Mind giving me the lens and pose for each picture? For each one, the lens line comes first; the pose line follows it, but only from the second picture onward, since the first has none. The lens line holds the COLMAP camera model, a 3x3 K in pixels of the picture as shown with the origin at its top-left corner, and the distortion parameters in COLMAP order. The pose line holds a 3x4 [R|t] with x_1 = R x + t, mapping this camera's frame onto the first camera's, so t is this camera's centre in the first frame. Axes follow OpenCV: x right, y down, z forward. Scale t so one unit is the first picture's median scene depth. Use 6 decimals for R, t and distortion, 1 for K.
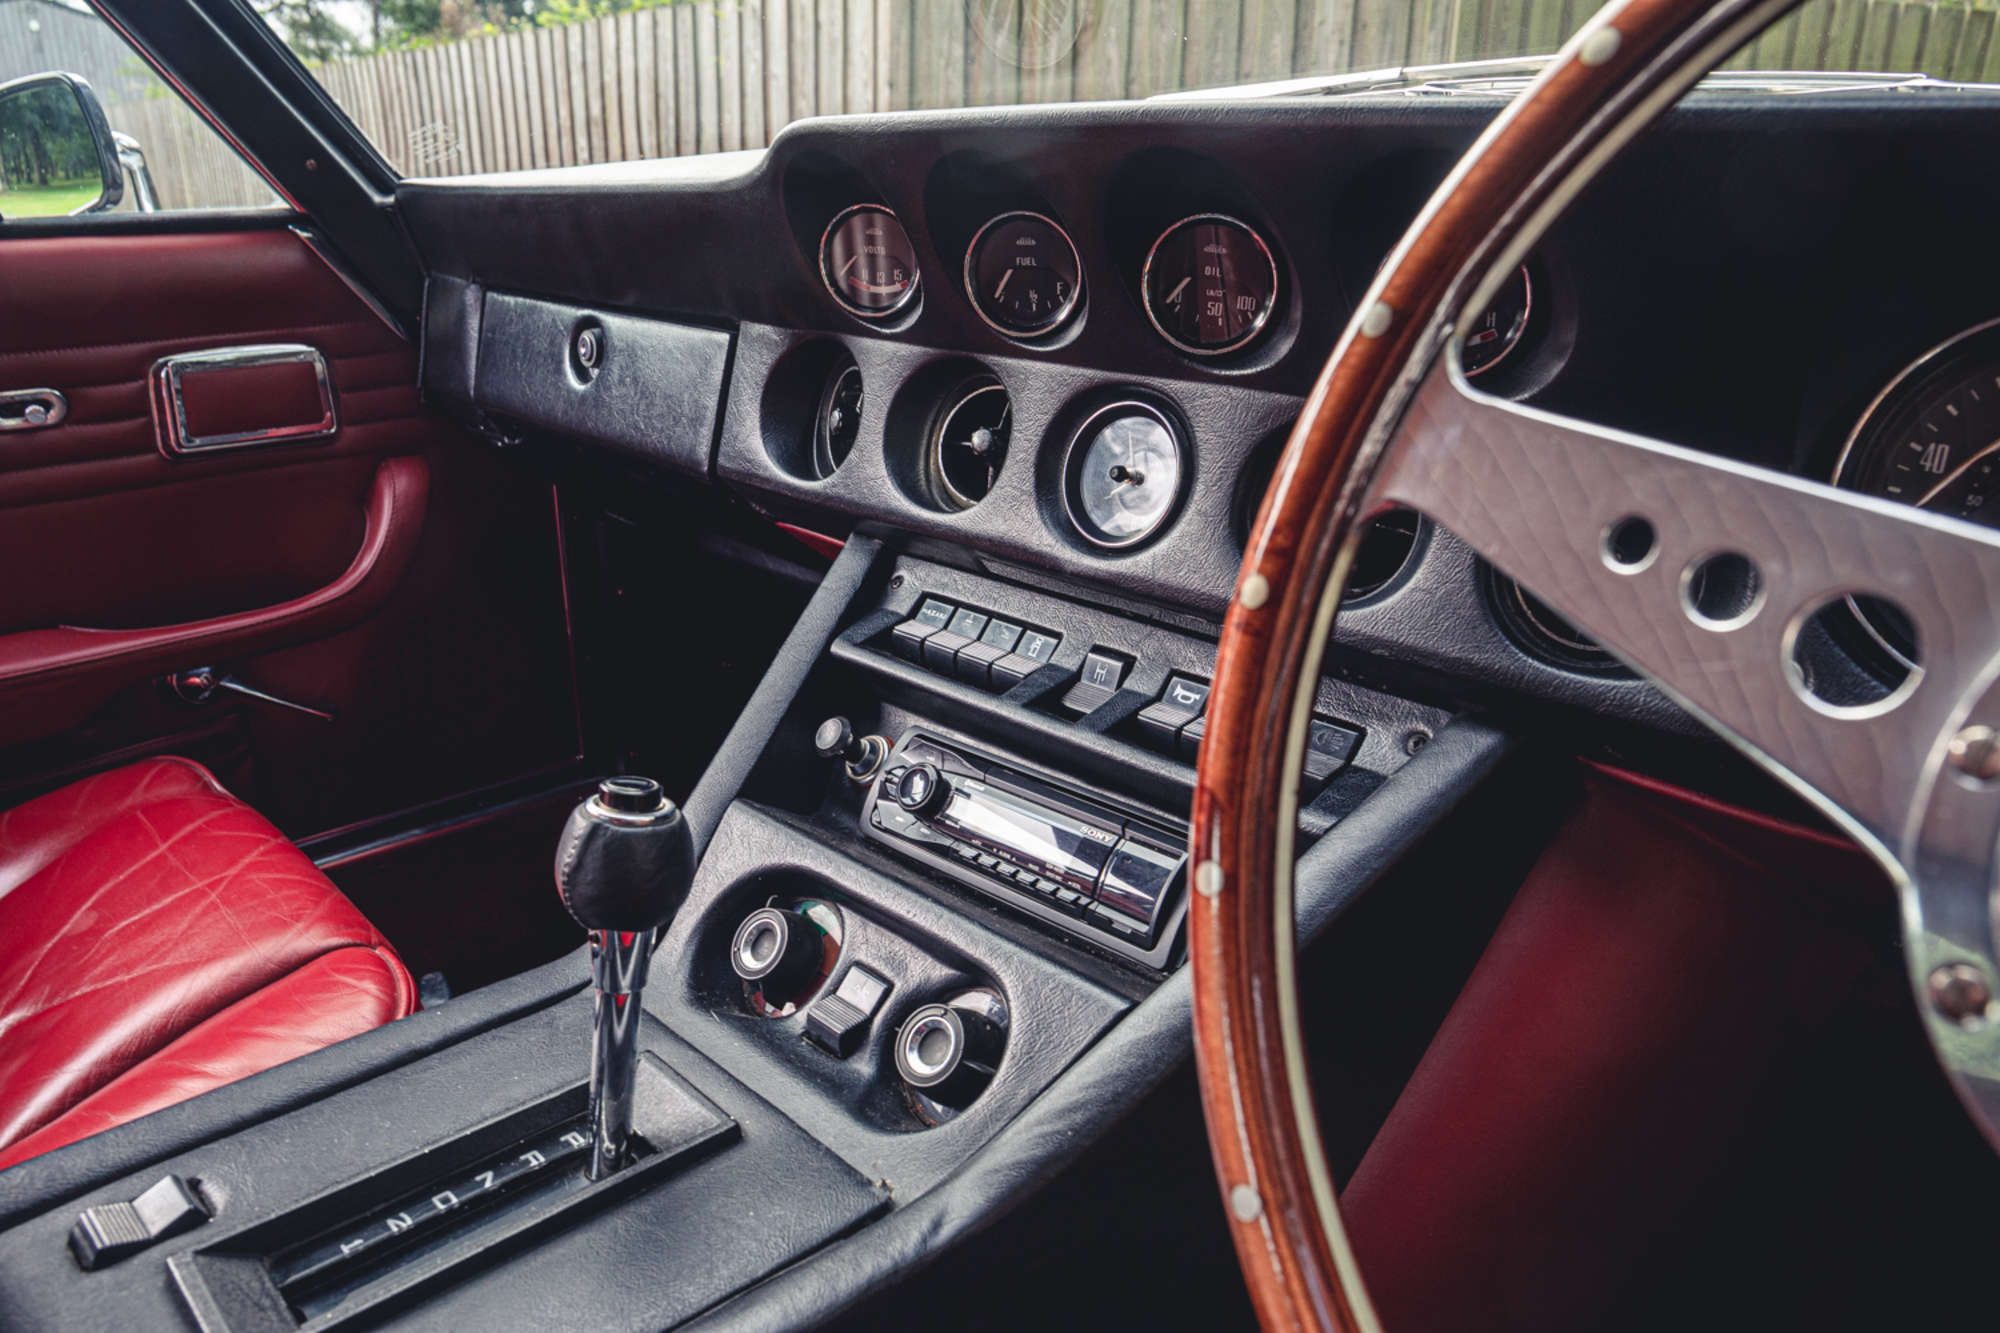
lens RADIAL K [[1427.9, 0, 1000.0], [0, 1427.9, 666.5], [0, 0, 1]] dist [-0.045503, 0.005512]
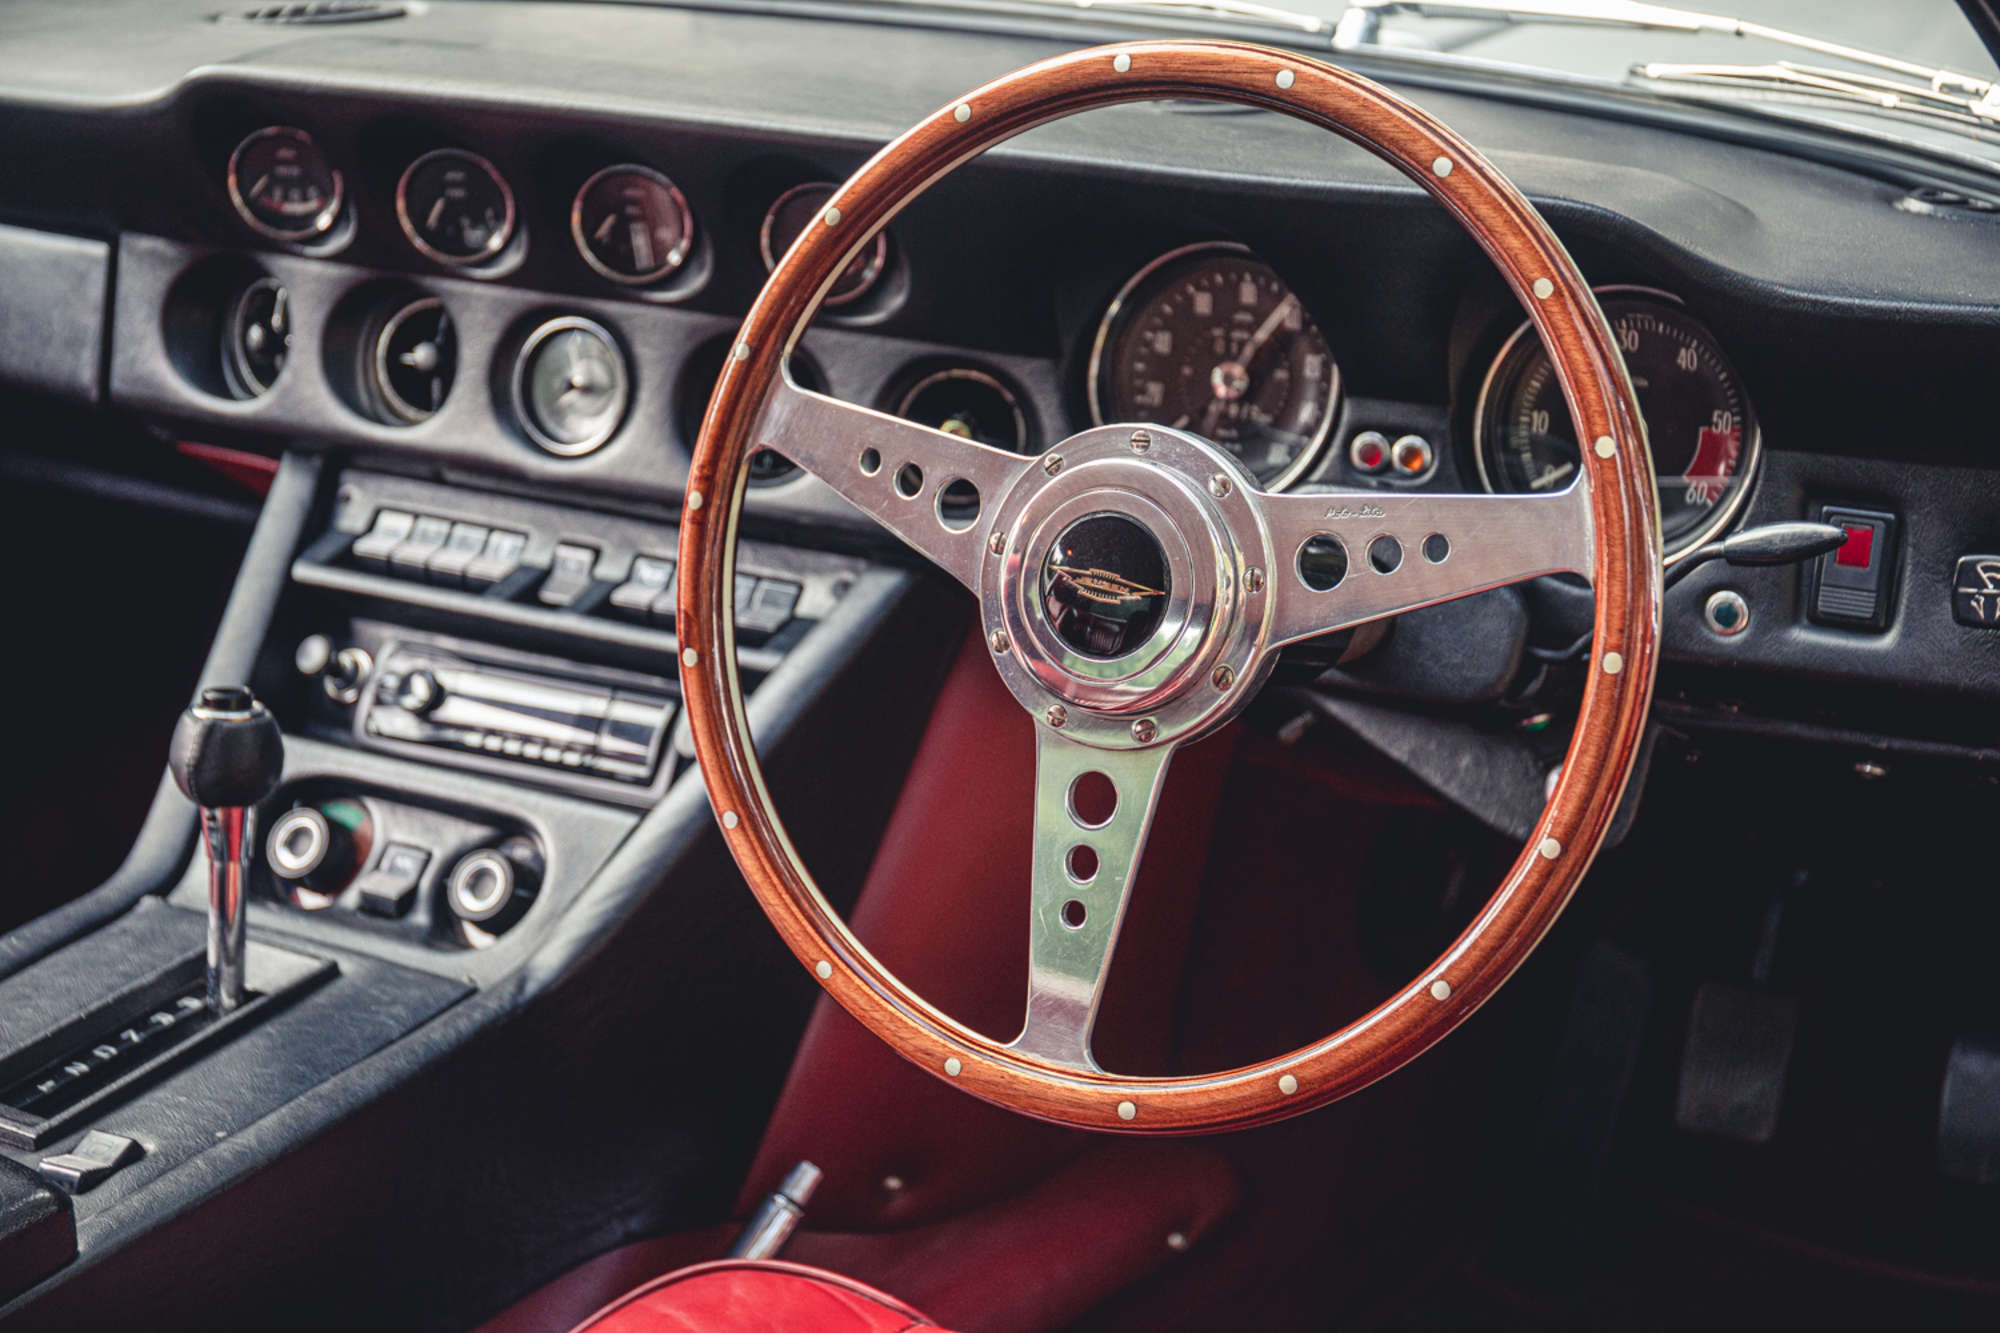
lens RADIAL K [[2885.7, 0, 1000.0], [0, 2885.7, 666.5], [0, 0, 1]] dist [0.044179, 0.047404]
pose [[0.958284, -0.123831, 0.257601, -0.190552], [0.114358, 0.992104, 0.051498, 0.005481], [-0.261944, -0.019891, 0.964878, -1.195180]]
